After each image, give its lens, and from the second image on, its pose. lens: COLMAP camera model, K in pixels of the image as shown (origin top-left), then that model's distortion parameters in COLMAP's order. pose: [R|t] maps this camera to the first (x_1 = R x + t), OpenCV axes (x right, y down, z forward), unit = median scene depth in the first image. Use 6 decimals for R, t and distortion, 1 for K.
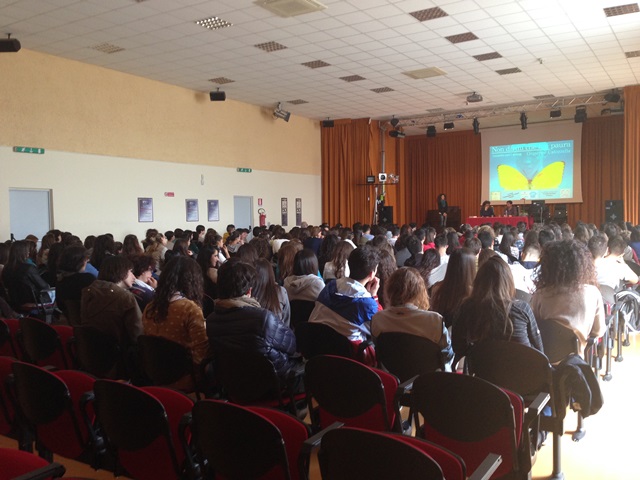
lens RADIAL K [[599.3, 0, 320.0], [0, 599.3, 240.0], [0, 0, 1]] dist [0.093466, -0.004422]
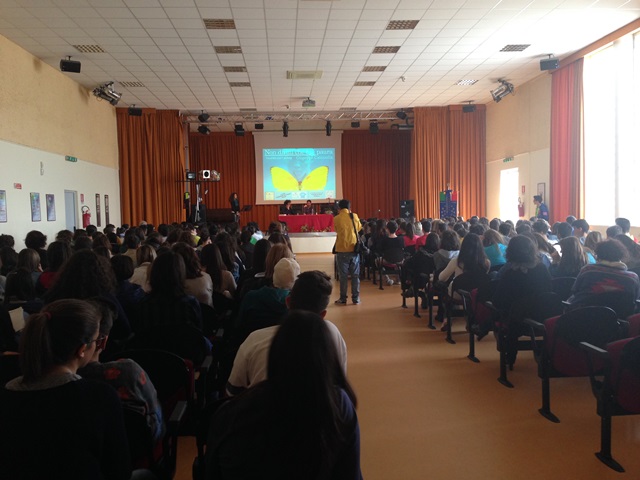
lens RADIAL K [[599.3, 0, 320.0], [0, 599.3, 240.0], [0, 0, 1]] dist [0.093466, -0.004422]
pose [[0.810010, -0.031668, 0.585560, -0.299554], [0.034185, 0.999393, 0.006759, 0.000477], [-0.585418, 0.014542, 0.810601, 0.110411]]
